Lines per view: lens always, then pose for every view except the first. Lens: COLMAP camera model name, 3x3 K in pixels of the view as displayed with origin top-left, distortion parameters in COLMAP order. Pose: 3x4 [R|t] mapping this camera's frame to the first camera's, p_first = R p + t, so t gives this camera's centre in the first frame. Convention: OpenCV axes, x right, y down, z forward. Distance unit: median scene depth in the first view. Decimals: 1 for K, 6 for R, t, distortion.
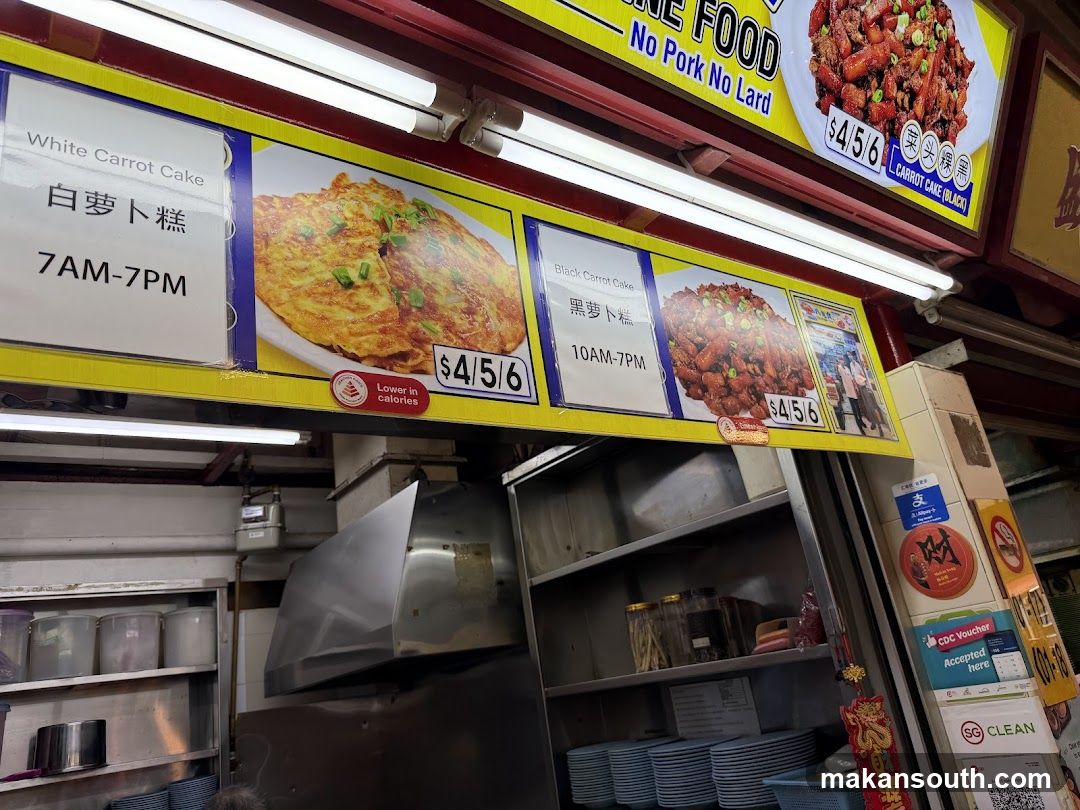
lens RADIAL K [[754.9, 0, 543.9], [0, 754.9, 405.4], [0, 0, 1]] dist [0.117198, -0.176155]
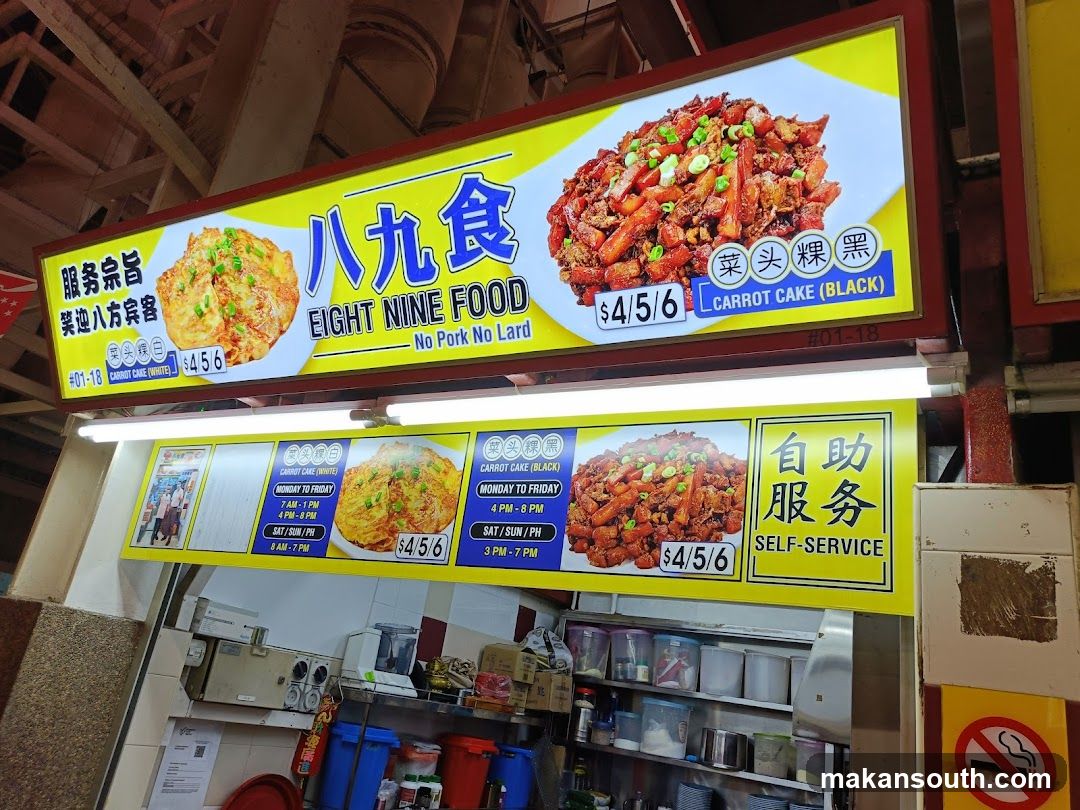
lens RADIAL K [[809.4, 0, 539.9], [0, 809.4, 402.2], [0, 0, 1]] dist [0.072714, -0.104105]
pose [[0.361845, -0.123217, -0.924059, 1.236590], [0.117327, 0.989364, -0.085982, -0.124848], [0.924826, -0.077305, 0.372453, 0.412397]]
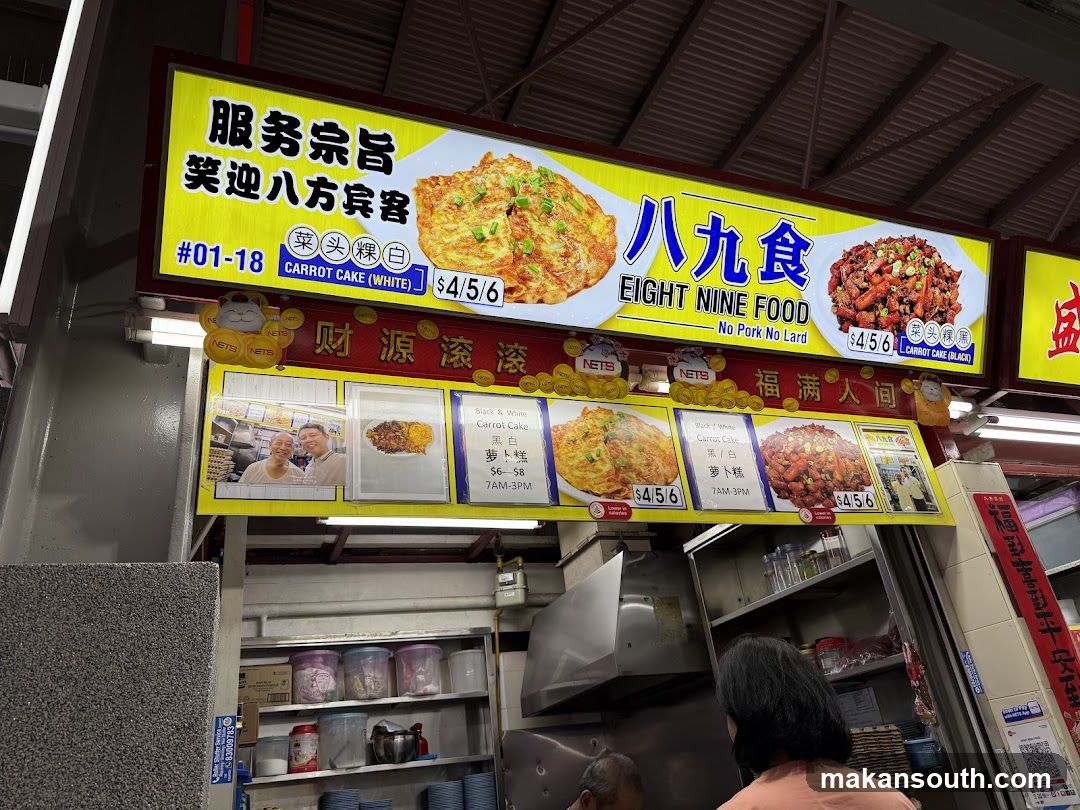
lens RADIAL K [[755.5, 0, 537.3], [0, 755.5, 410.0], [0, 0, 1]] dist [0.173695, -0.369558]
pose [[0.965297, -0.080164, -0.248547, 0.093952], [0.058830, 0.994009, -0.092116, -0.072072], [0.254442, 0.074297, 0.964230, -0.747920]]
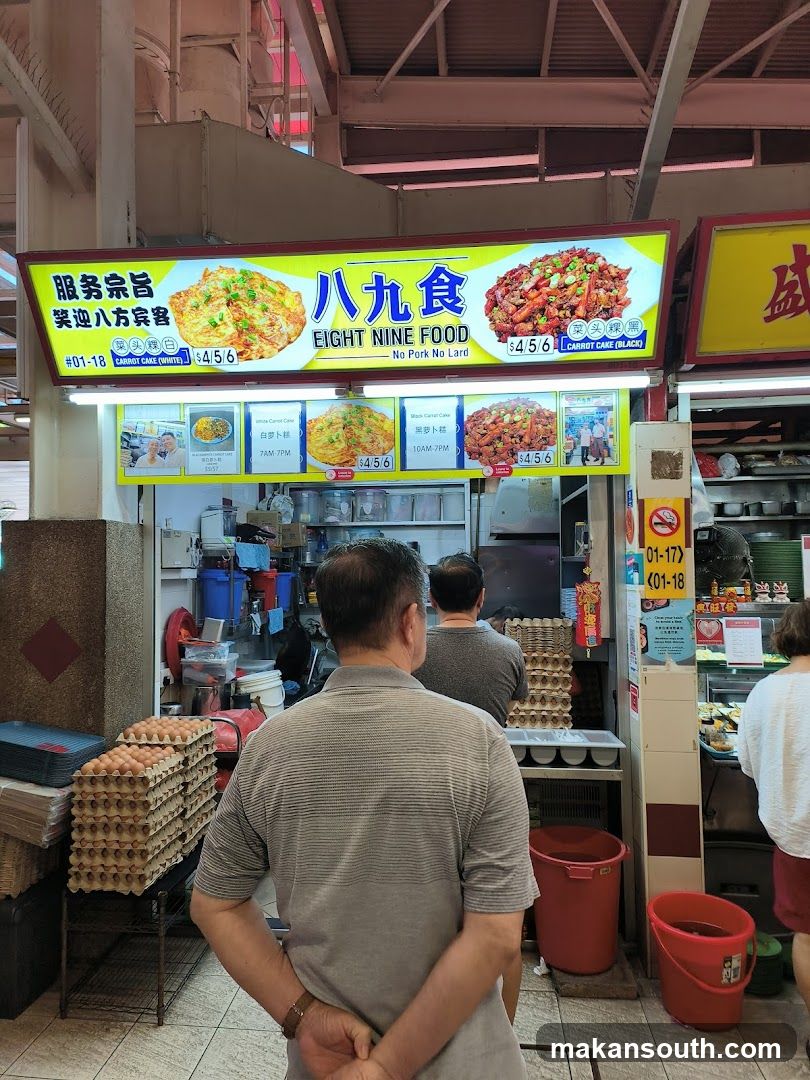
lens RADIAL K [[721.9, 0, 397.7], [0, 721.9, 538.5], [0, 0, 1]] dist [0.071855, -0.003396]
pose [[0.731382, 0.126121, -0.670204, 1.446732], [0.134118, 0.936958, 0.322679, -0.499046], [0.668650, -0.325888, 0.668360, -0.749706]]
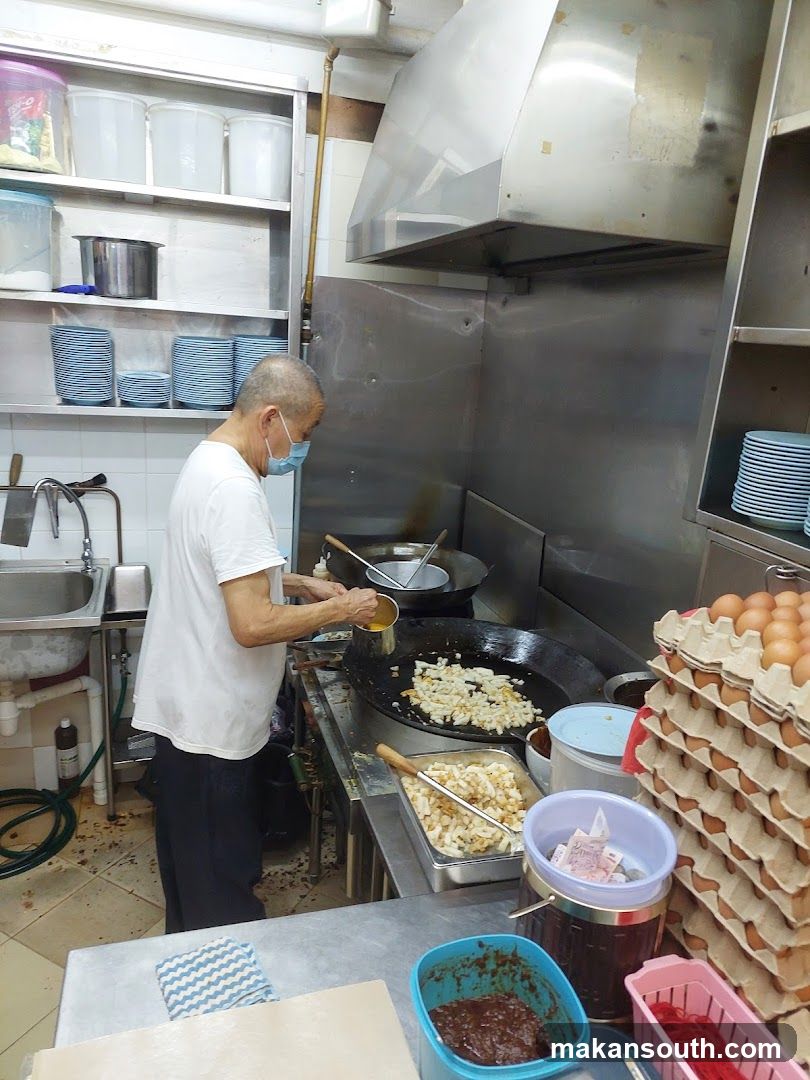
lens RADIAL K [[776.4, 0, 407.0], [0, 776.4, 546.1], [0, 0, 1]] dist [0.042624, -0.006229]
pose [[0.923479, 0.293731, -0.246797, -0.052889], [-0.085211, 0.784258, 0.614555, 0.244098], [0.374067, -0.546499, 0.749275, 0.573061]]
